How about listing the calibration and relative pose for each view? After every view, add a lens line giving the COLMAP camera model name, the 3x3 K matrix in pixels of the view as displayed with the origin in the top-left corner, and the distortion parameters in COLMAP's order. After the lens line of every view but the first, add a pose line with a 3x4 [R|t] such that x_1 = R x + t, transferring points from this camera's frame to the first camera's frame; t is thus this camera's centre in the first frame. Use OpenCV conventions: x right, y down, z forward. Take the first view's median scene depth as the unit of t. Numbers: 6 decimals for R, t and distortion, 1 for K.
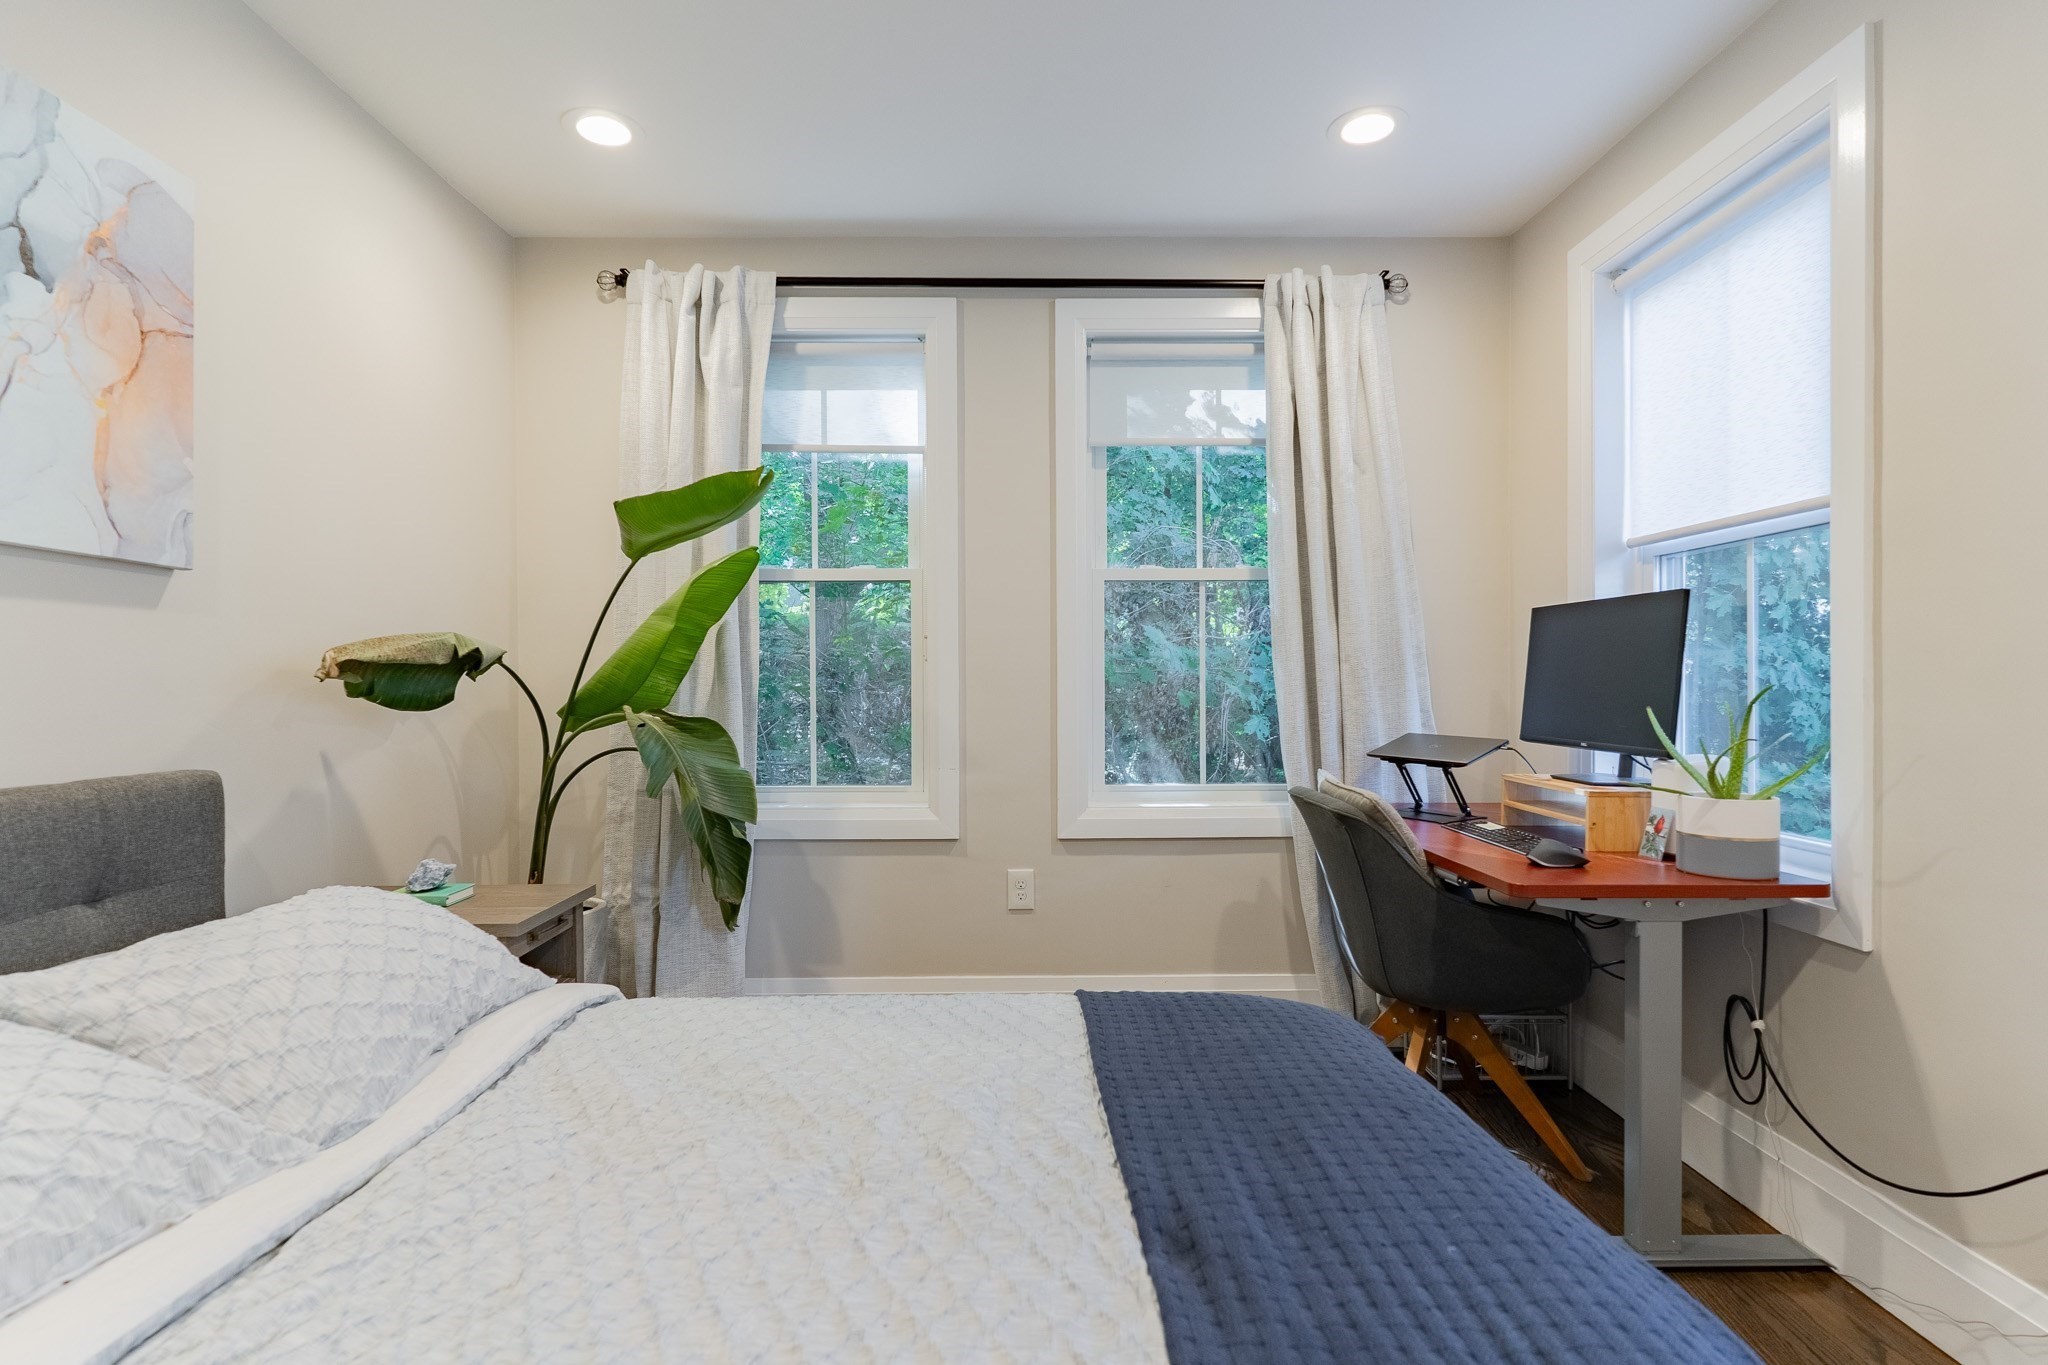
lens RADIAL K [[991.8, 0, 1032.5], [0, 991.8, 691.0], [0, 0, 1]] dist [0.000116, 0.000099]
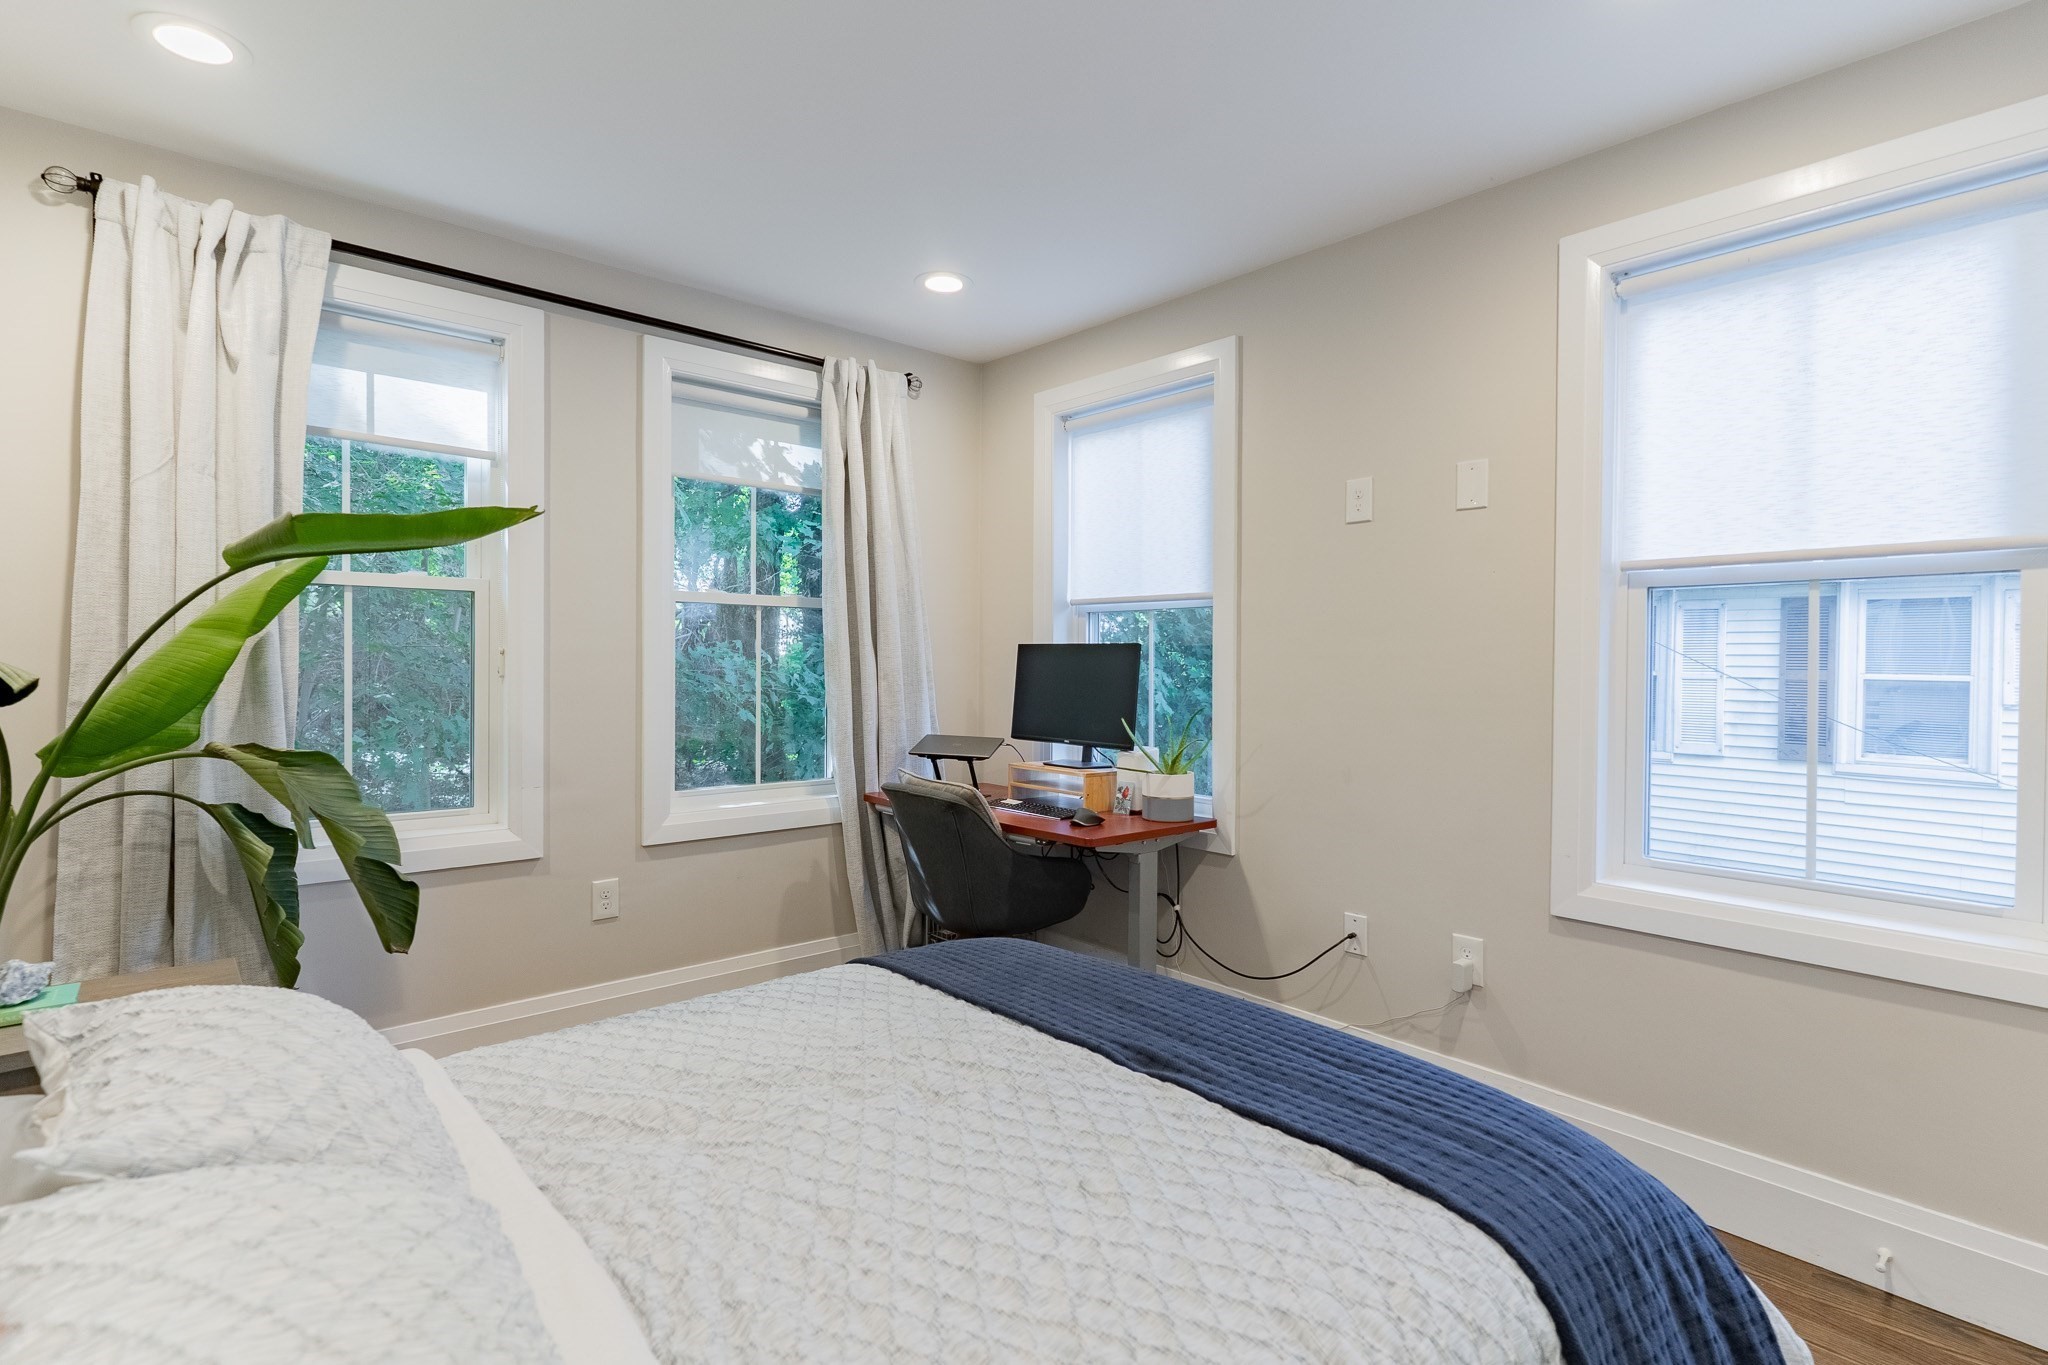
lens RADIAL K [[980.2, 0, 1014.3], [0, 980.2, 677.0], [0, 0, 1]] dist [-0.000379, 0.000383]
pose [[0.760411, -0.000036, 0.649442, -0.388030], [-0.005049, 0.999969, 0.005967, -0.043339], [-0.649422, -0.007816, 0.760388, -0.053209]]
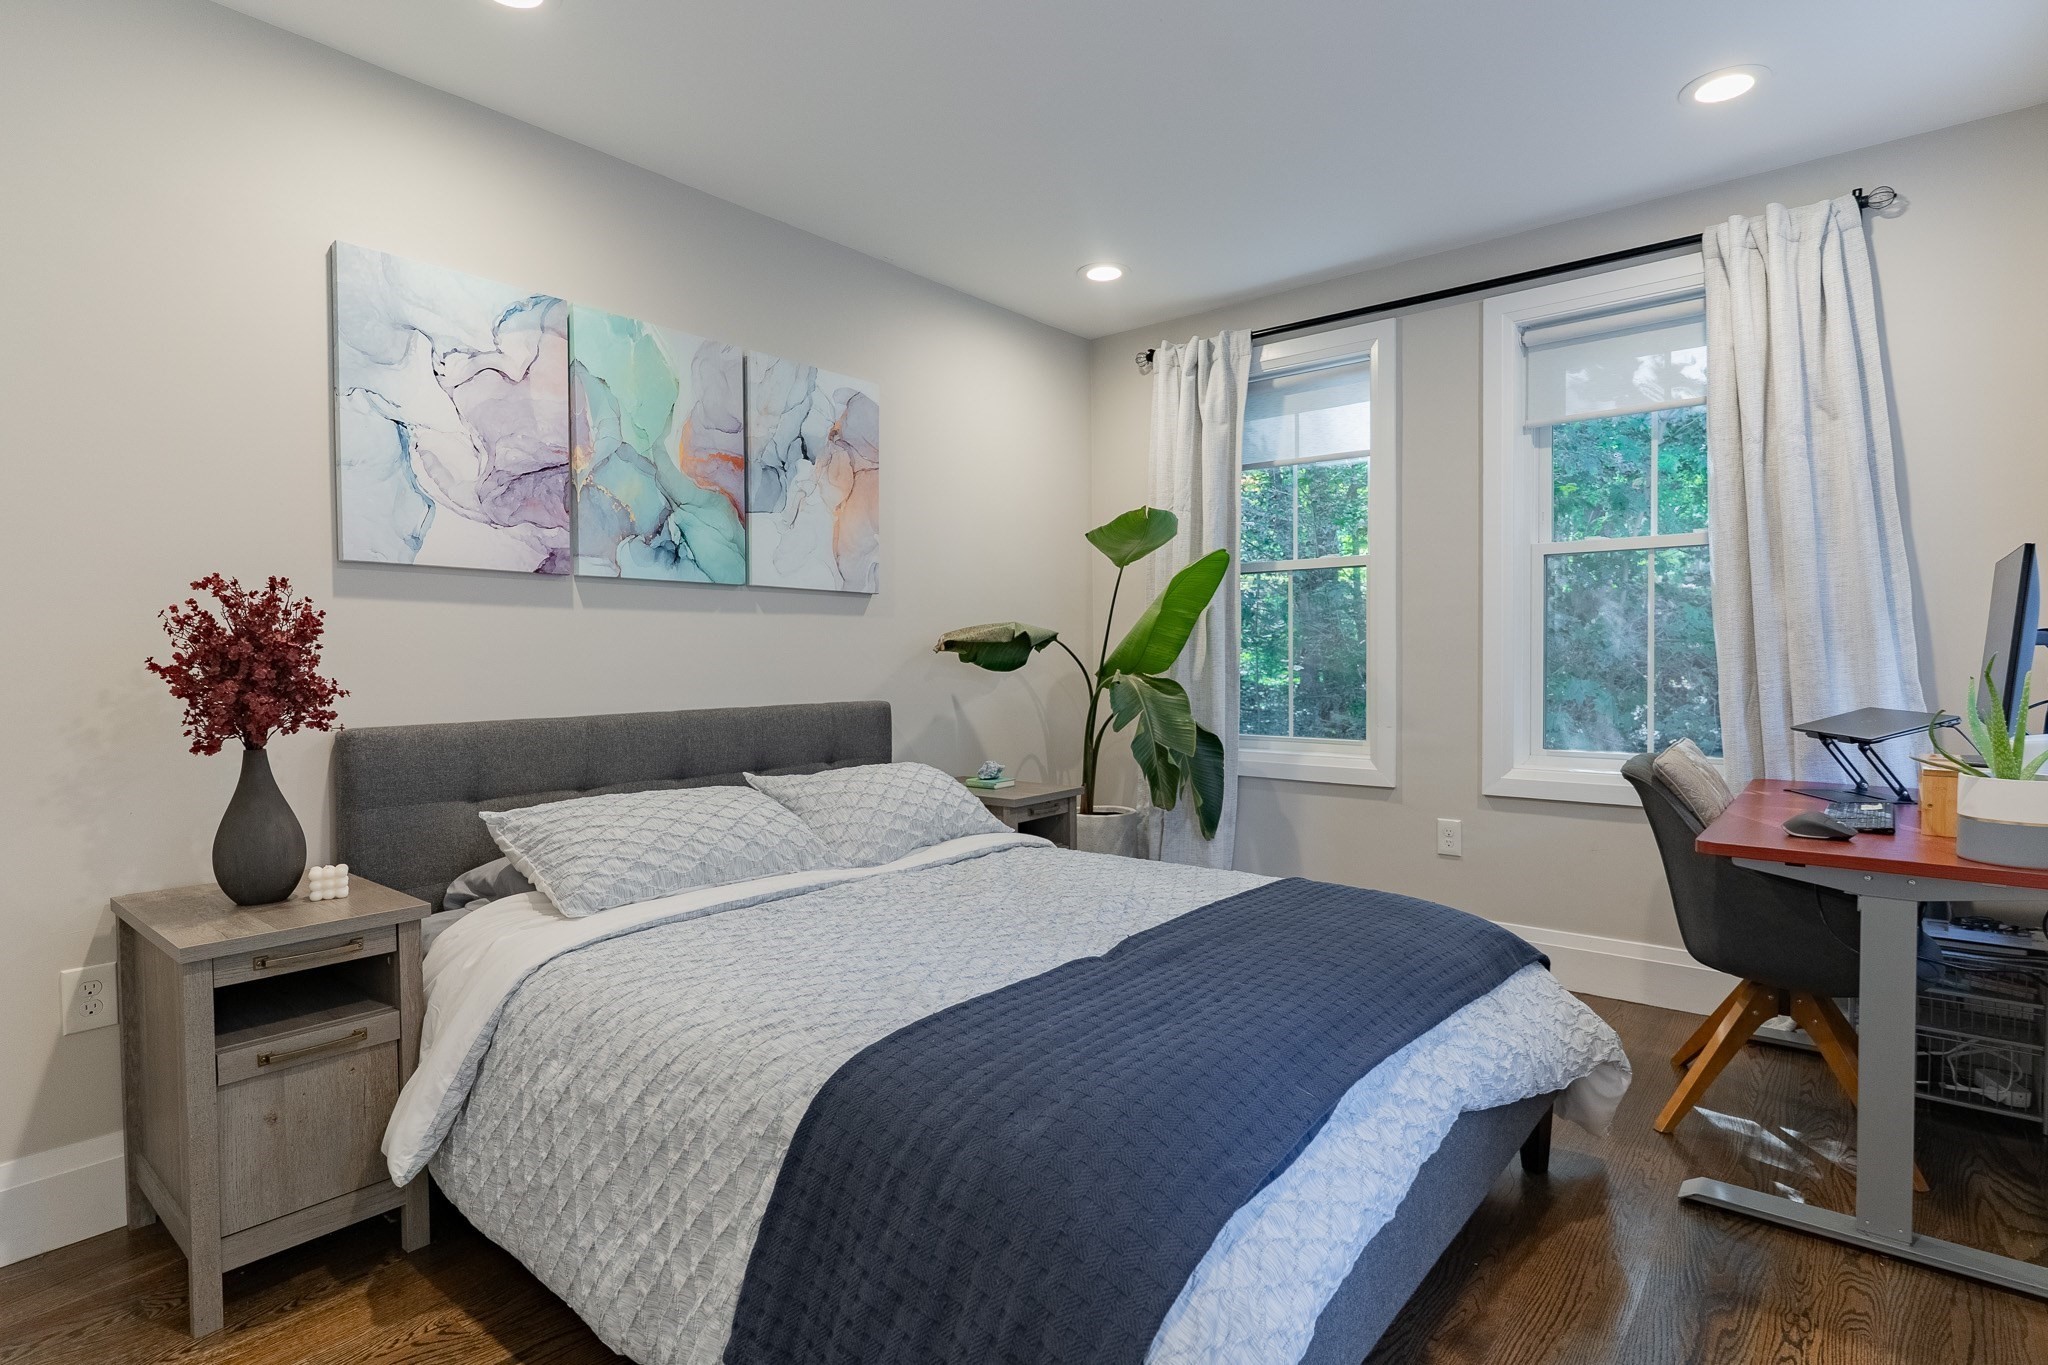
lens RADIAL K [[1021.2, 0, 1080.2], [0, 1021.2, 683.4], [0, 0, 1]] dist [0.002328, 0.000536]
pose [[0.782538, 0.016059, -0.622396, 0.417661], [-0.002310, 0.999735, 0.022892, 0.001244], [0.622599, -0.016476, 0.782368, -0.174701]]
